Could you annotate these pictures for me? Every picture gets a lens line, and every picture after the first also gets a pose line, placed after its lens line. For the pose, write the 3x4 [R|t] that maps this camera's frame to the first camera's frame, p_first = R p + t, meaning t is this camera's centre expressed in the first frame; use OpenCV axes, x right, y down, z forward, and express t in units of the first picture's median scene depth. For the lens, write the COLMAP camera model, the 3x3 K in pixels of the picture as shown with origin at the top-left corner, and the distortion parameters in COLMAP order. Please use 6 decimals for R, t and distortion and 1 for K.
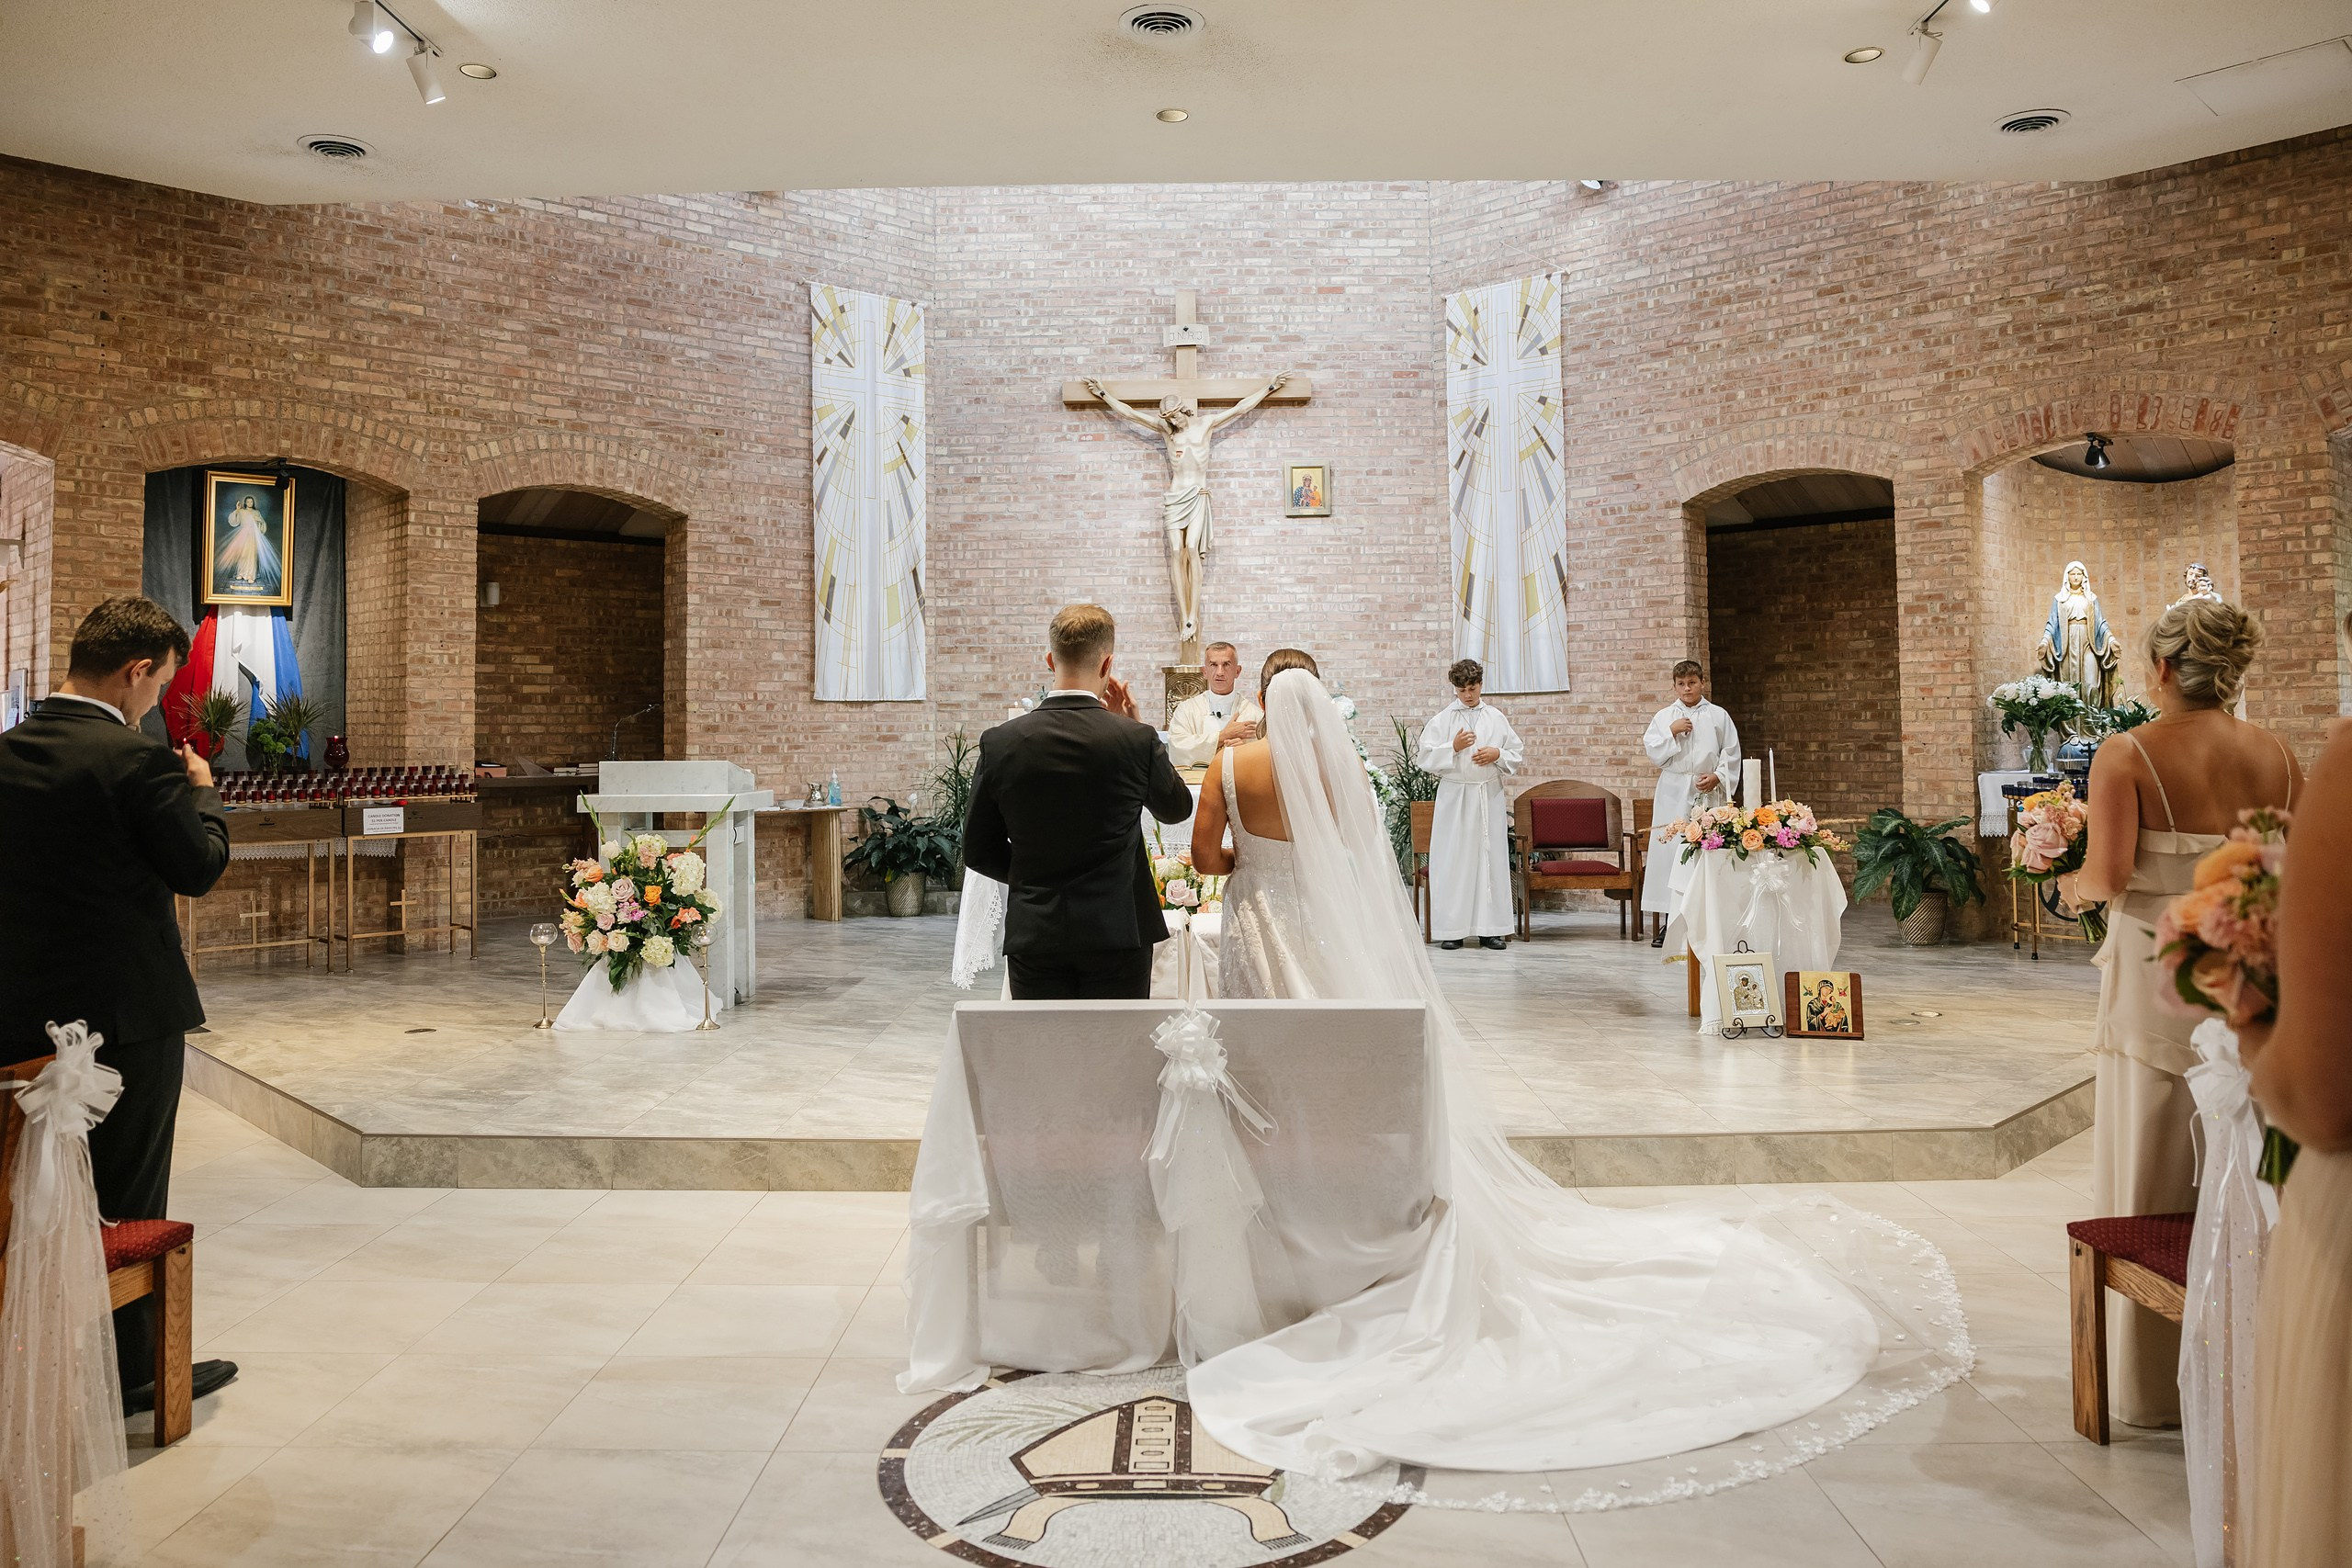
lens RADIAL K [[1875.1, 0, 1212.3], [0, 1875.1, 487.7], [0, 0, 1]] dist [-0.027178, 0.001254]
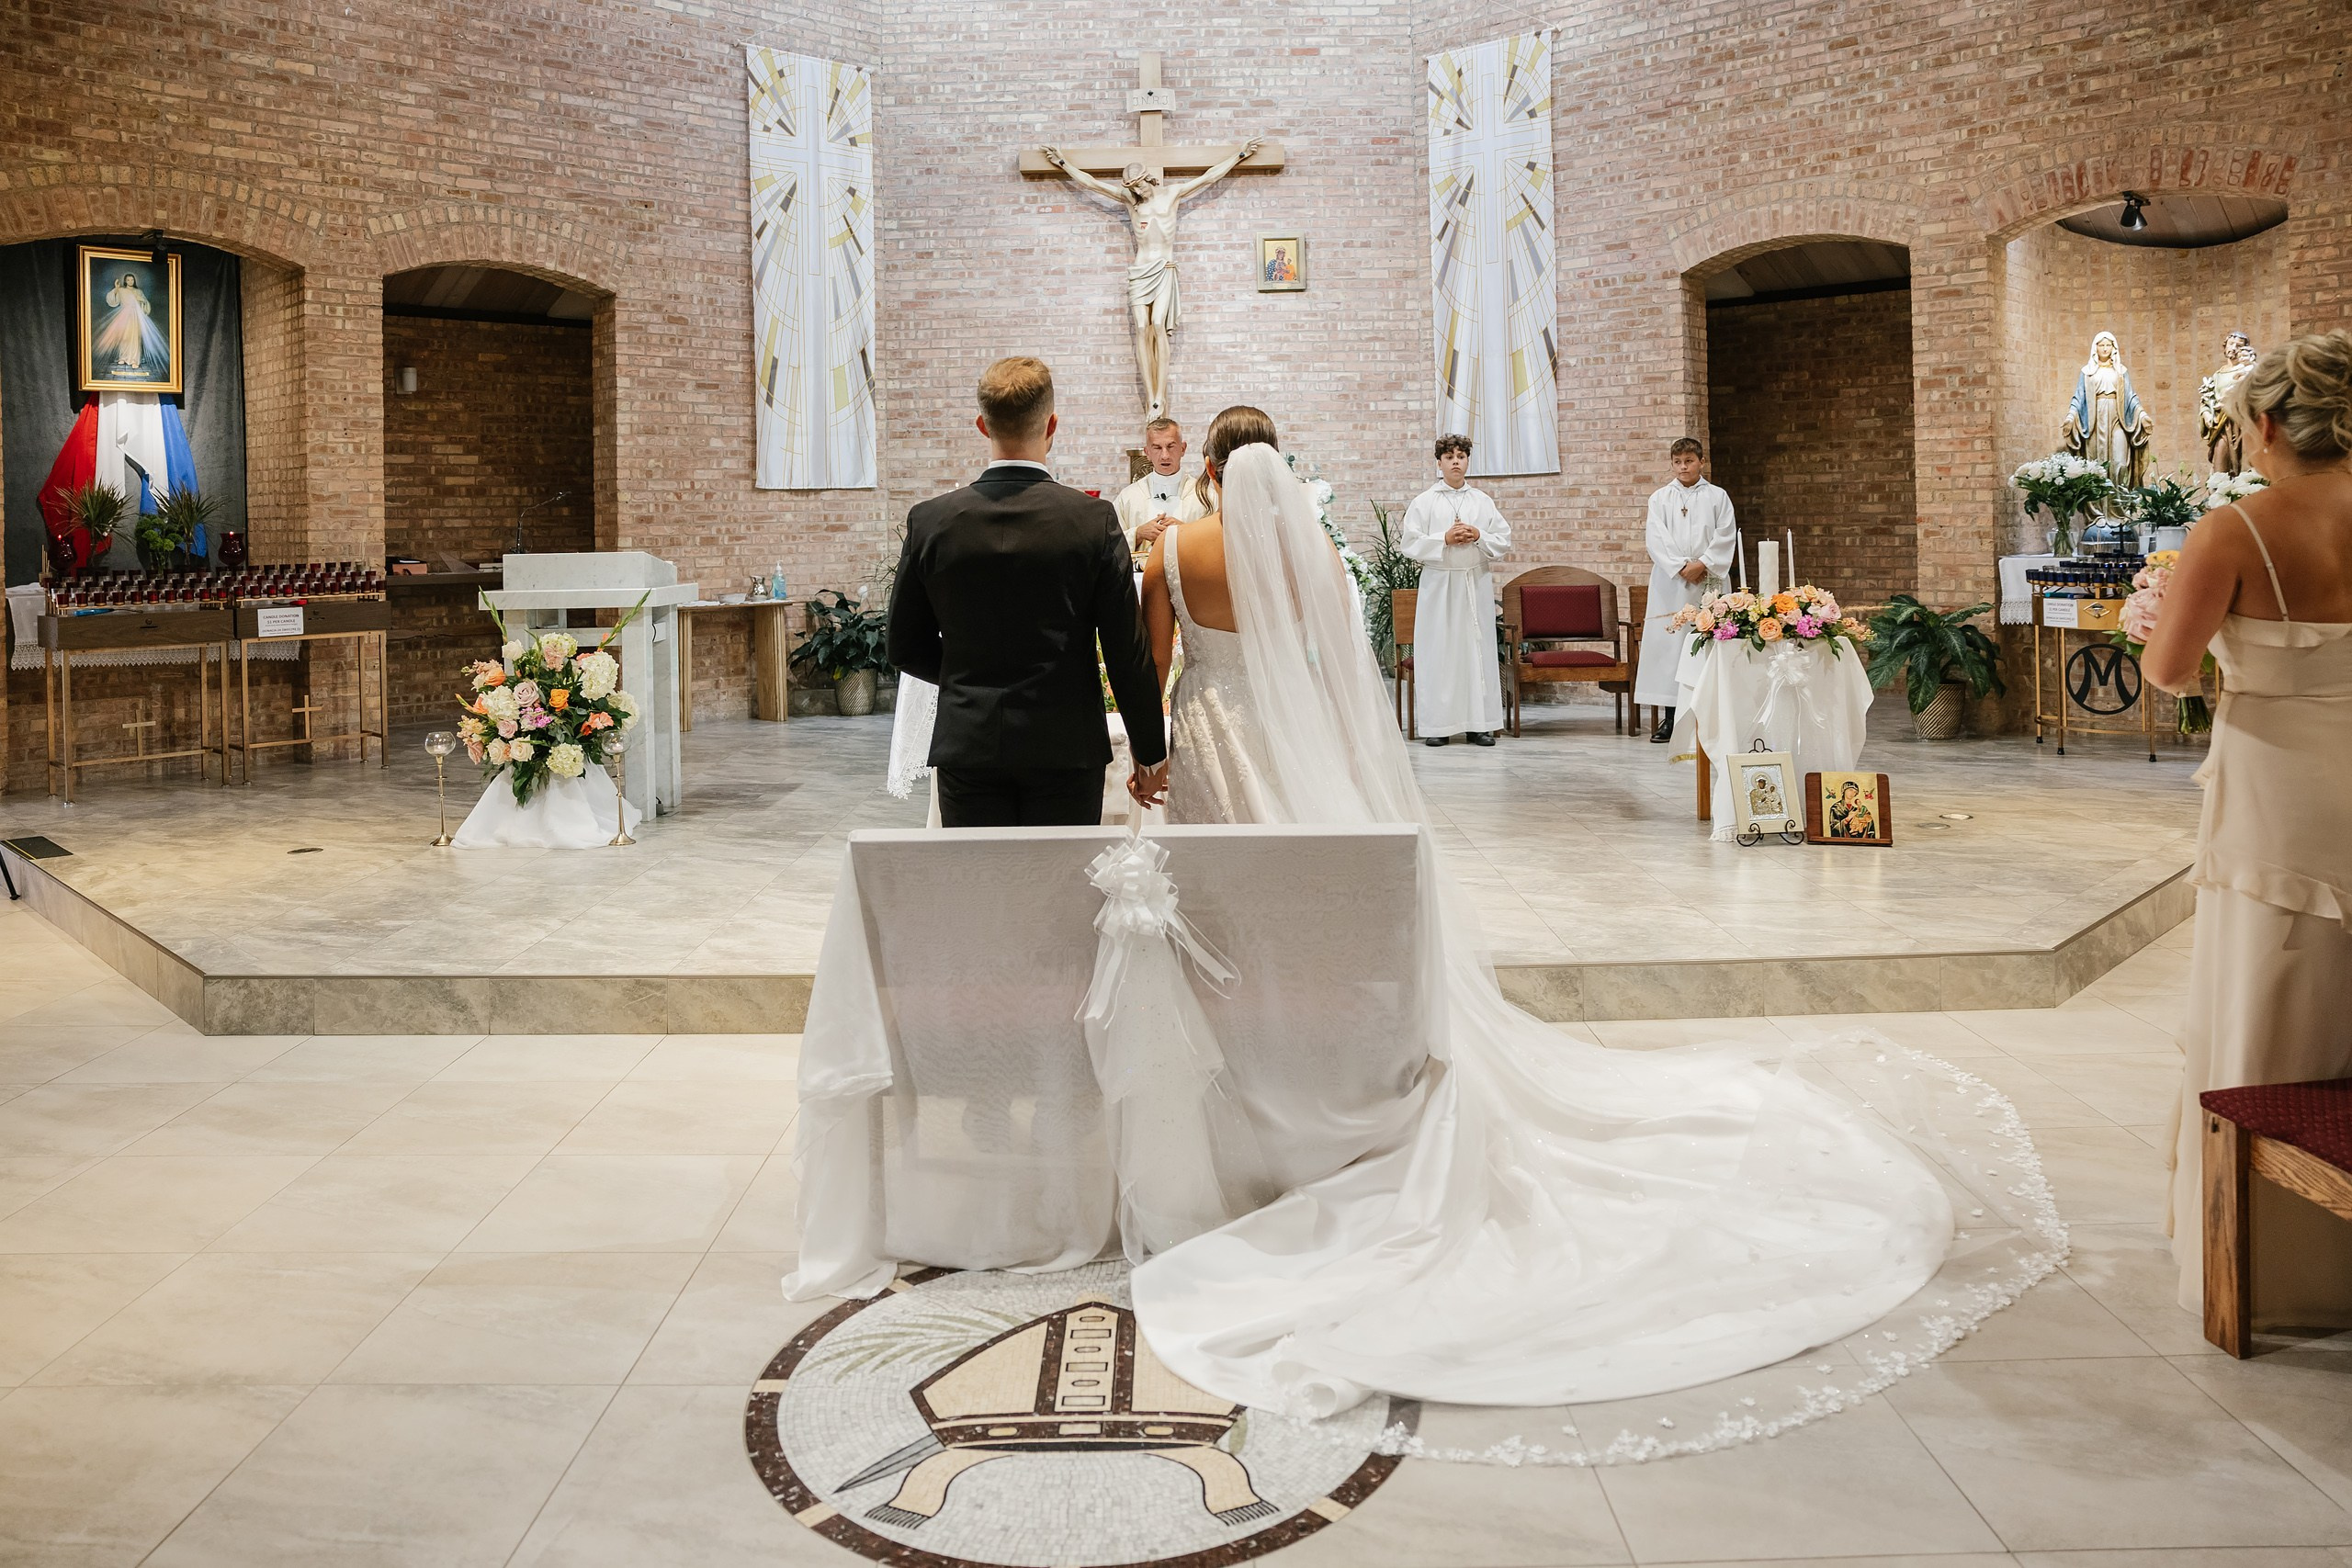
lens RADIAL K [[1833.5, 0, 1173.4], [0, 1833.5, 402.4], [0, 0, 1]] dist [0.007048, 0.008449]
pose [[0.999889, -0.009505, -0.011493, 0.008032], [0.010197, 0.998043, 0.061691, 0.016226], [0.010884, -0.061801, 0.998029, 0.090169]]
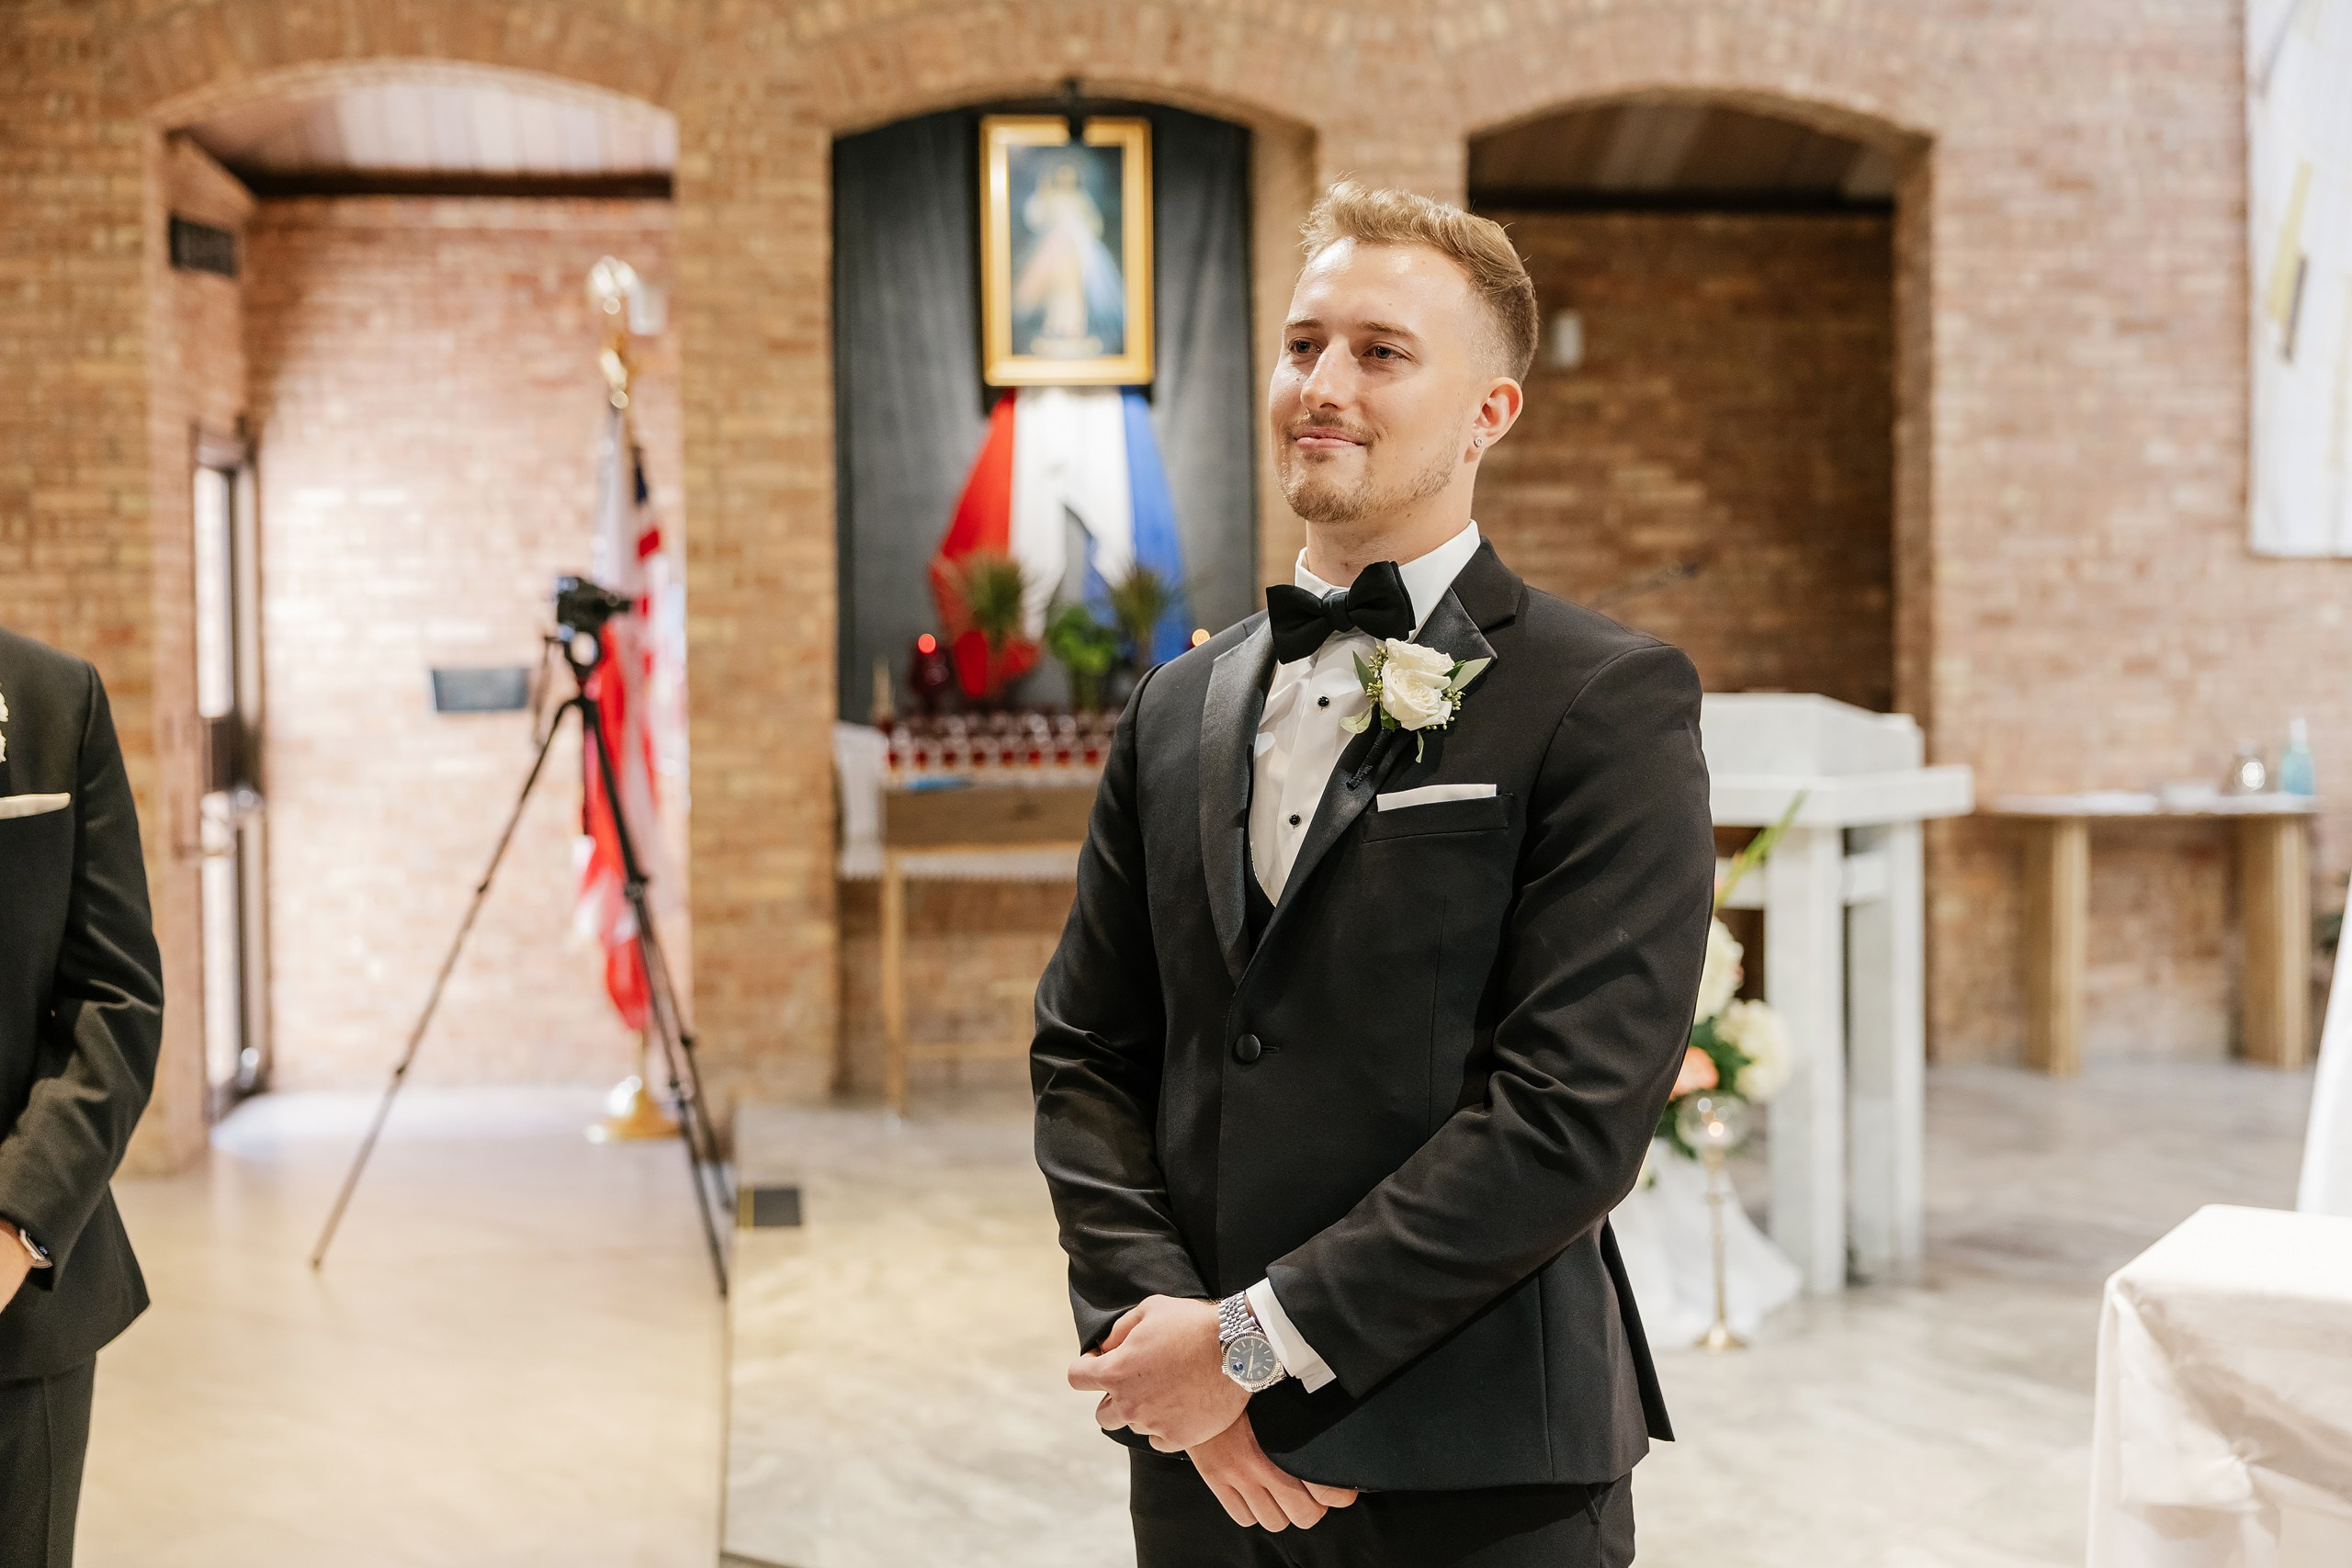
lens RADIAL K [[3316.3, 0, 1114.1], [0, 3316.3, 741.1], [0, 0, 1]] dist [0.003723, -0.009193]
pose [[0.787470, 0.023164, -0.615917, 0.050474], [0.079076, 0.987238, 0.138230, 0.033987], [0.611259, -0.157556, 0.775589, 0.272836]]
